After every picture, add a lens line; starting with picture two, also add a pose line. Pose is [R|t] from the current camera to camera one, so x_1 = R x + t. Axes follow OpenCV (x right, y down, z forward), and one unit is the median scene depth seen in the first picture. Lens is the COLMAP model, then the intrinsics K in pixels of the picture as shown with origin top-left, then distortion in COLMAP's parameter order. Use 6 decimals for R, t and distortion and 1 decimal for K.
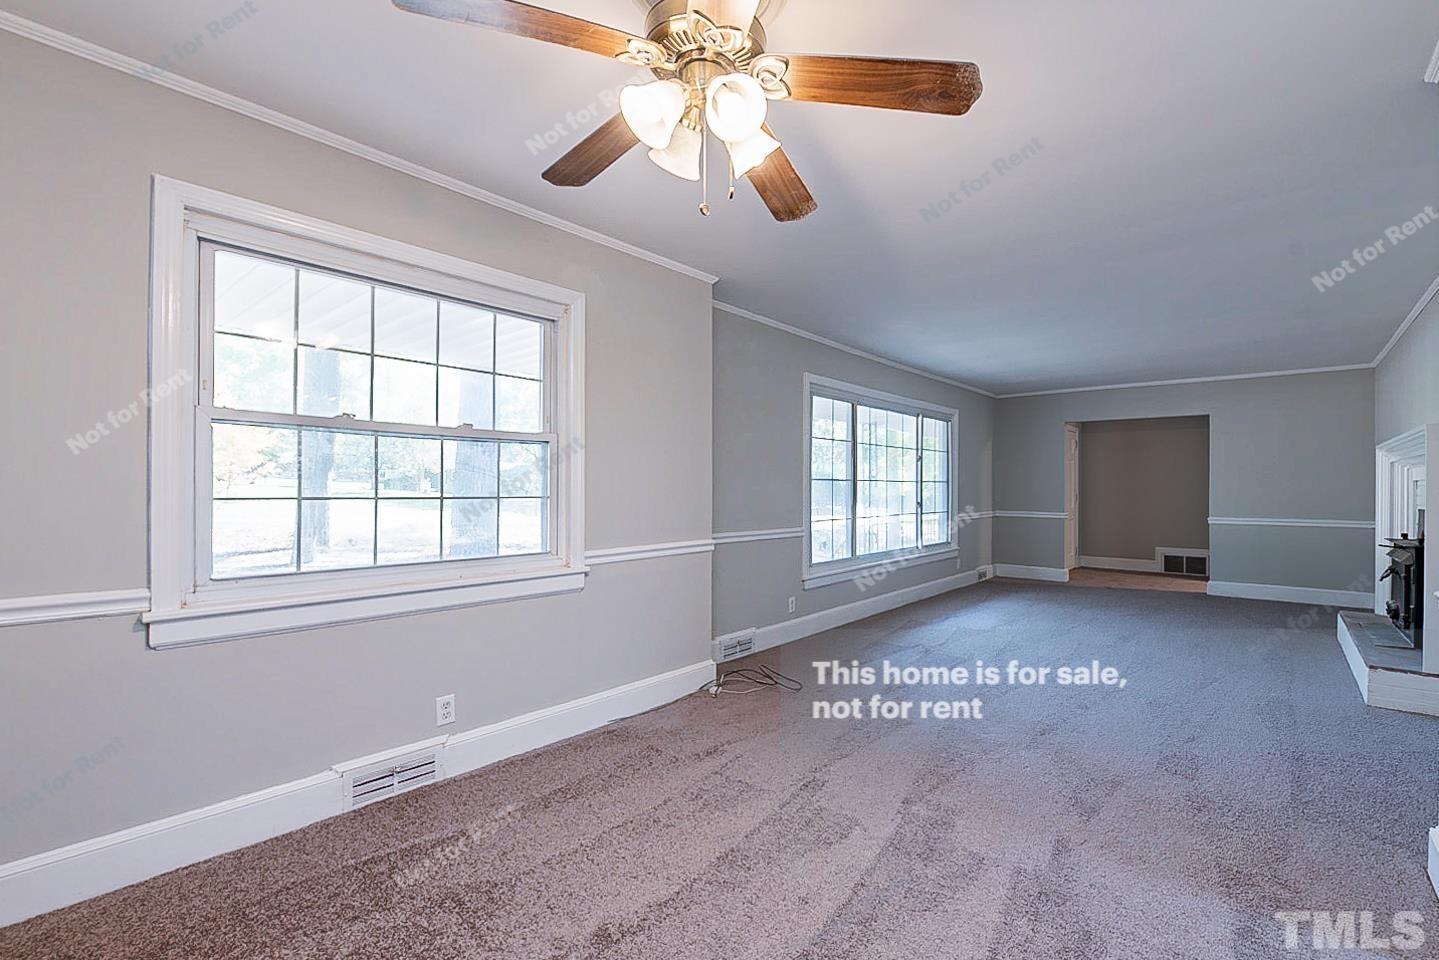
lens RADIAL K [[633.2, 0, 719.5], [0, 633.2, 480.0], [0, 0, 1]] dist [-0.108144, 0.000118]
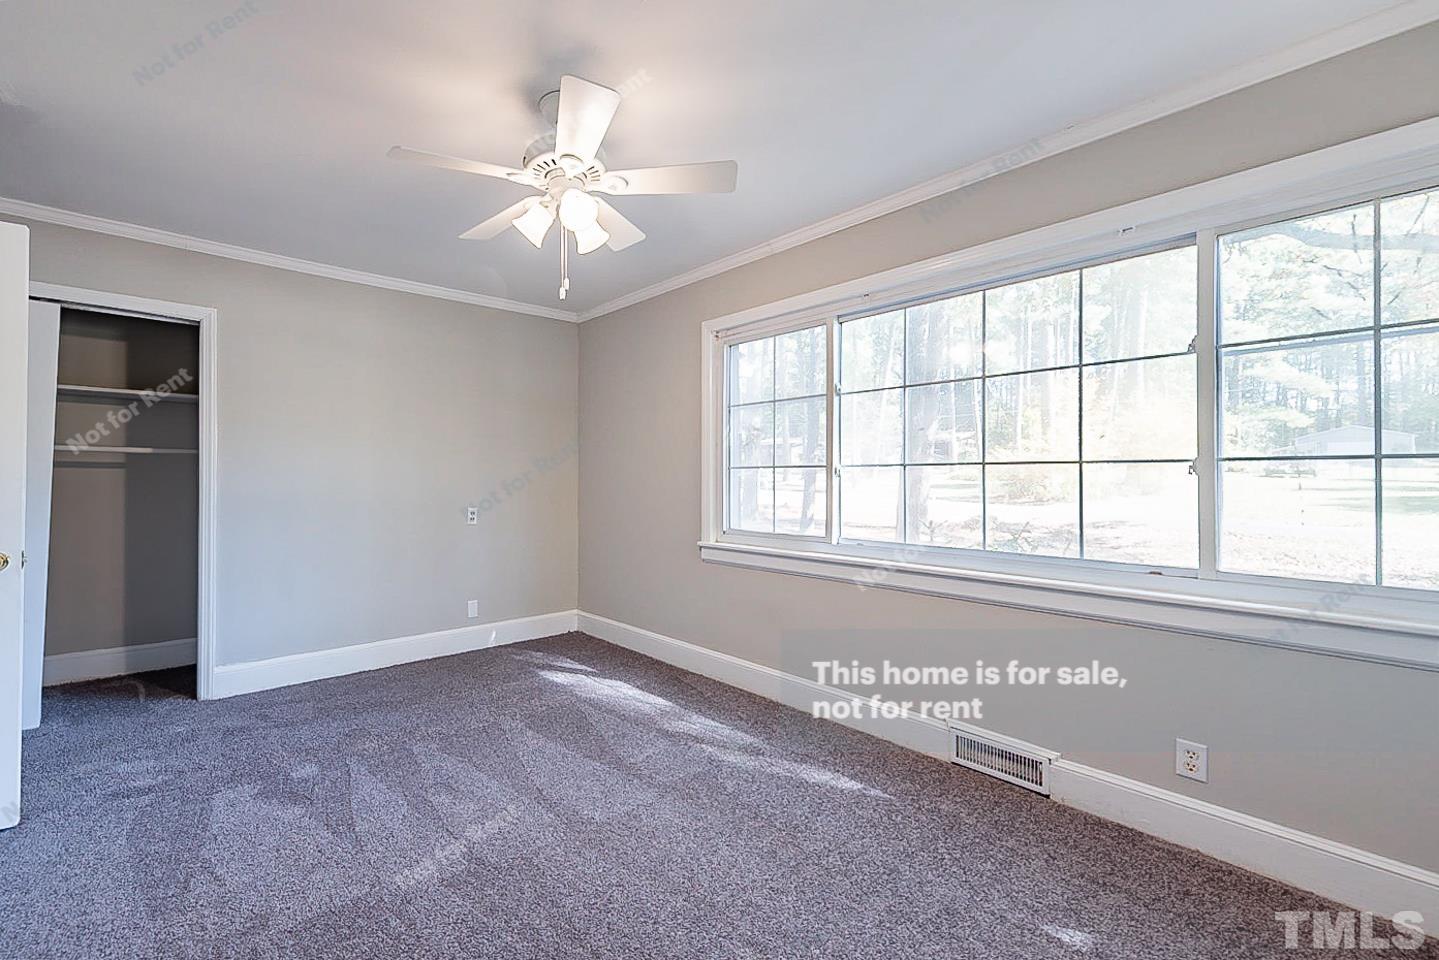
lens RADIAL K [[585.0, 0, 719.5], [0, 585.0, 480.0], [0, 0, 1]] dist [-0.025410, -0.000357]
pose [[-0.144921, -0.002724, -0.989440, 0.375647], [0.008581, 0.999955, -0.004010, 0.010738], [0.989406, -0.009072, -0.144891, 0.503038]]
